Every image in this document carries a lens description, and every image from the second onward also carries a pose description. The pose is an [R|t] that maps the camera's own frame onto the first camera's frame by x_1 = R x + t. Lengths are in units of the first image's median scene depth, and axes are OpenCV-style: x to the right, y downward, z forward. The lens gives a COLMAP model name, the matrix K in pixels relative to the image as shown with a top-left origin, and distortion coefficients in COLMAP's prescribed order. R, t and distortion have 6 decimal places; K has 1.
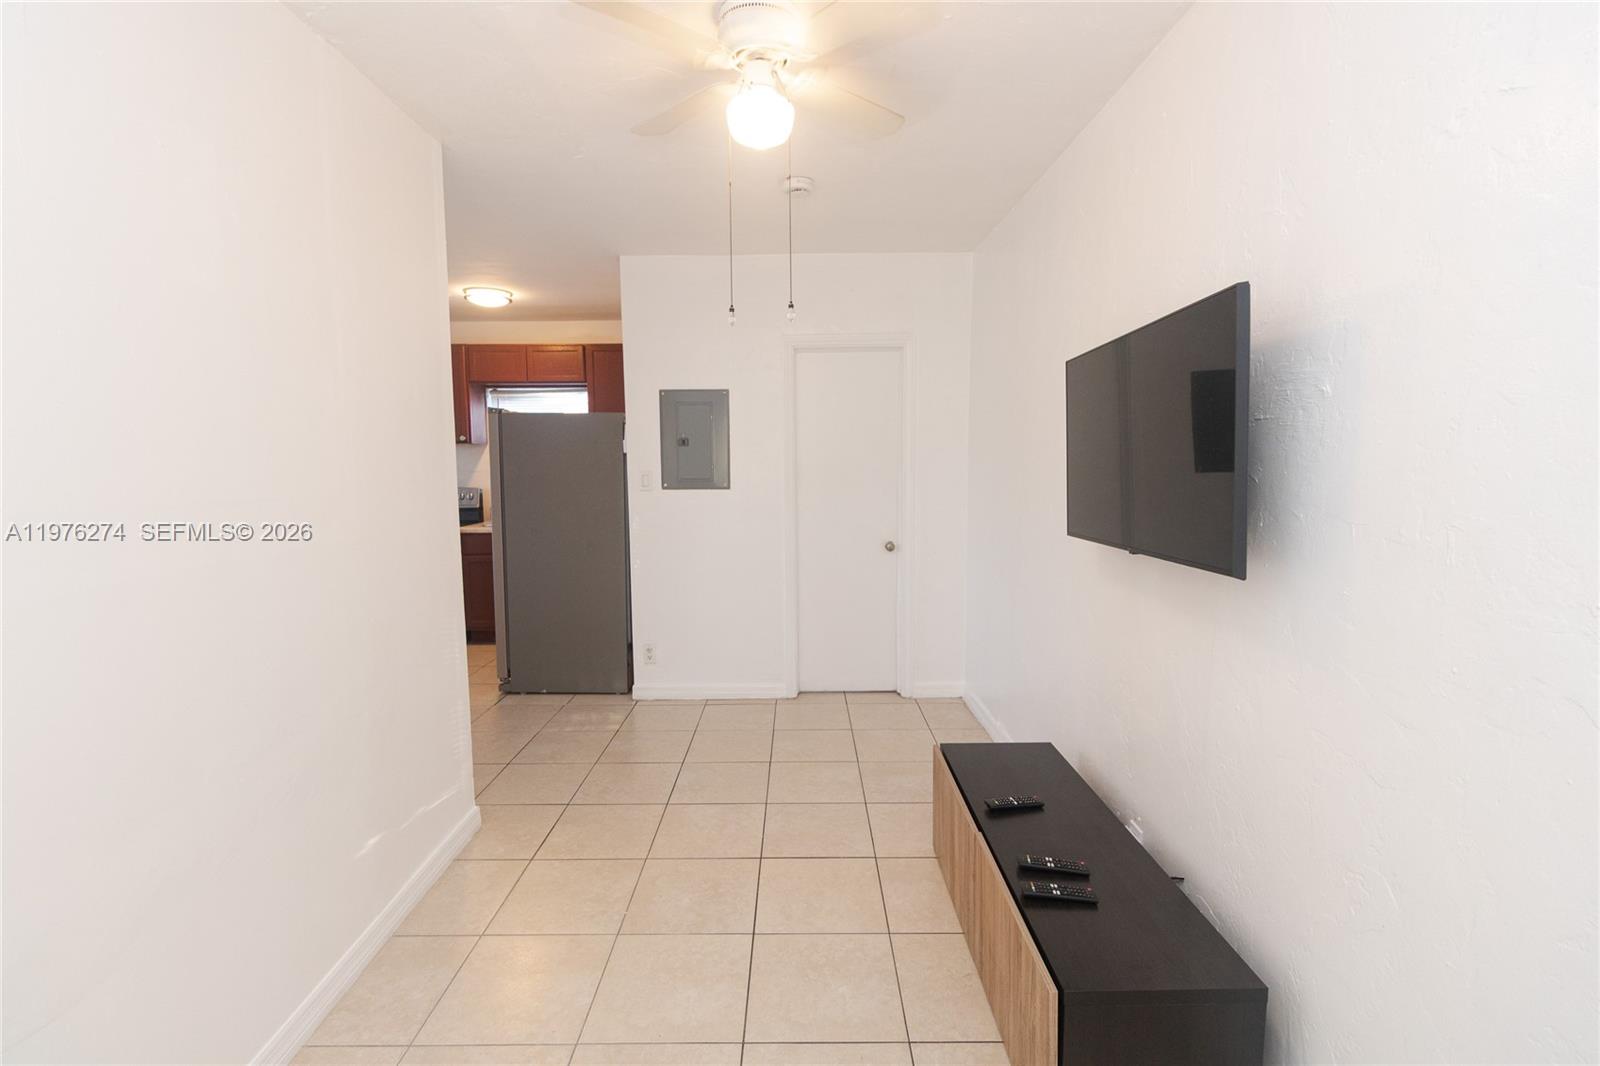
lens RADIAL K [[732.8, 0, 799.9], [0, 732.8, 531.3], [0, 0, 1]] dist [-0.003167, 0.000050]
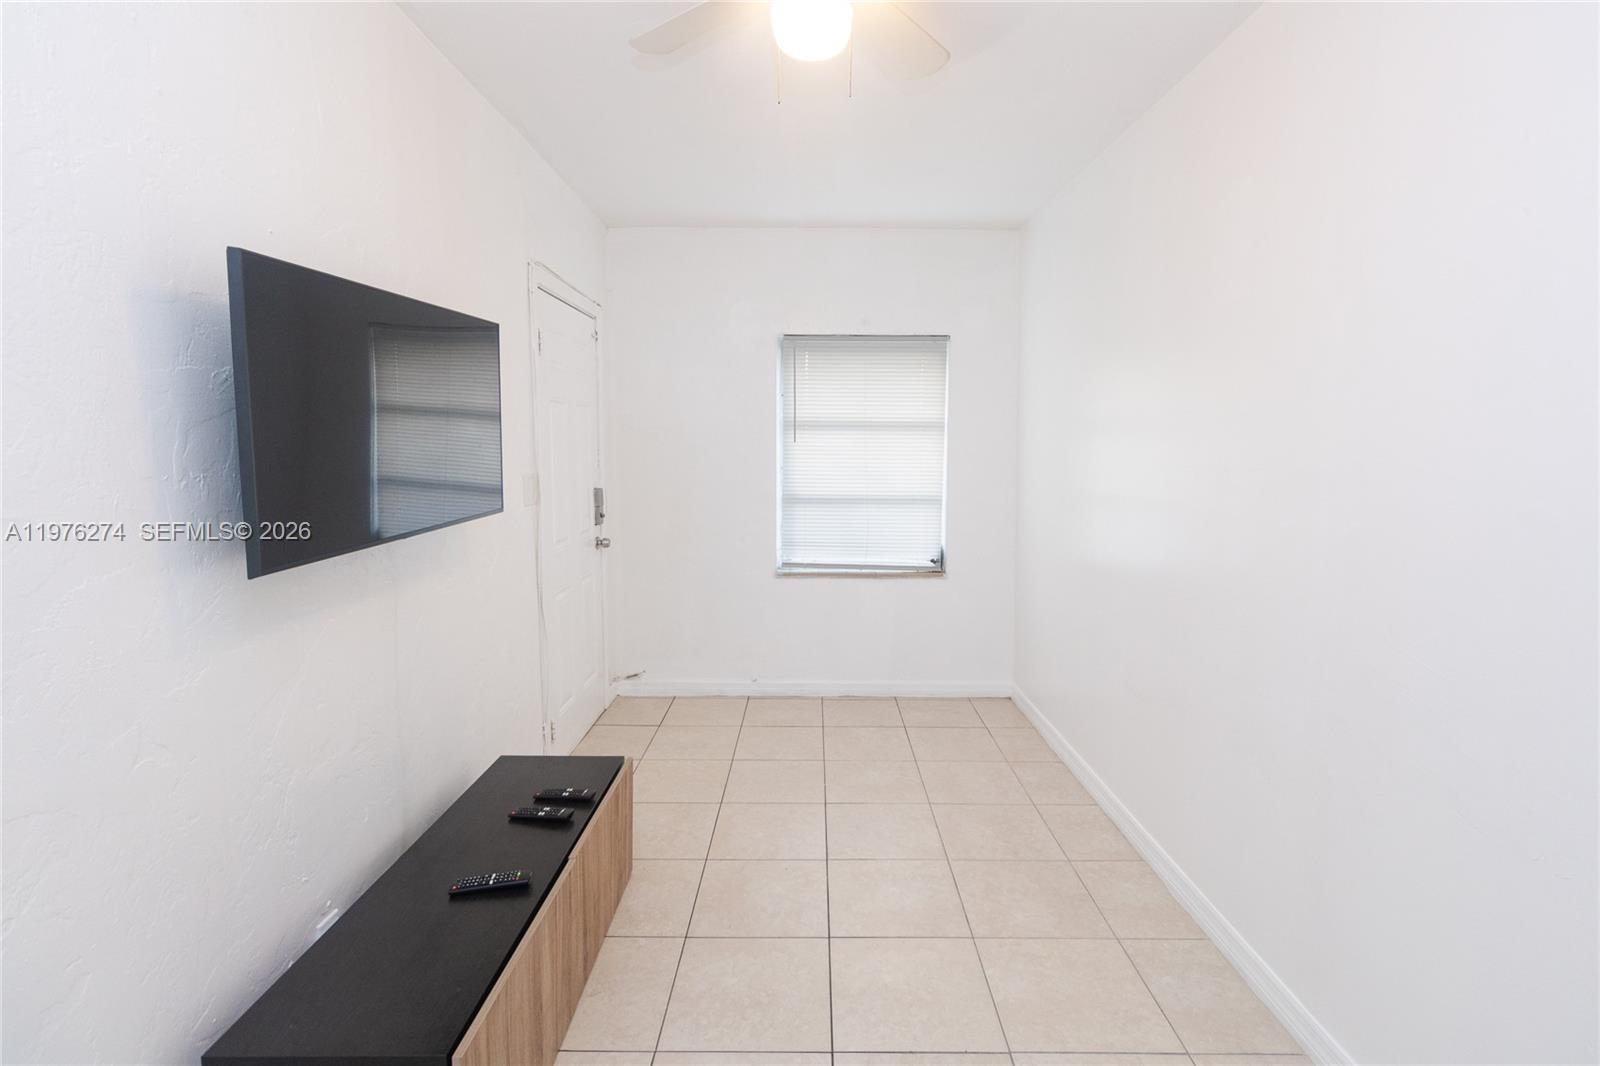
lens RADIAL K [[732.8, 0, 803.7], [0, 732.8, 526.1], [0, 0, 1]] dist [-0.003167, 0.000050]
pose [[-0.999882, 0.004874, 0.014552, -0.050295], [0.007625, 0.980681, 0.195466, -0.149653], [-0.013318, 0.195554, -0.980603, 1.768011]]
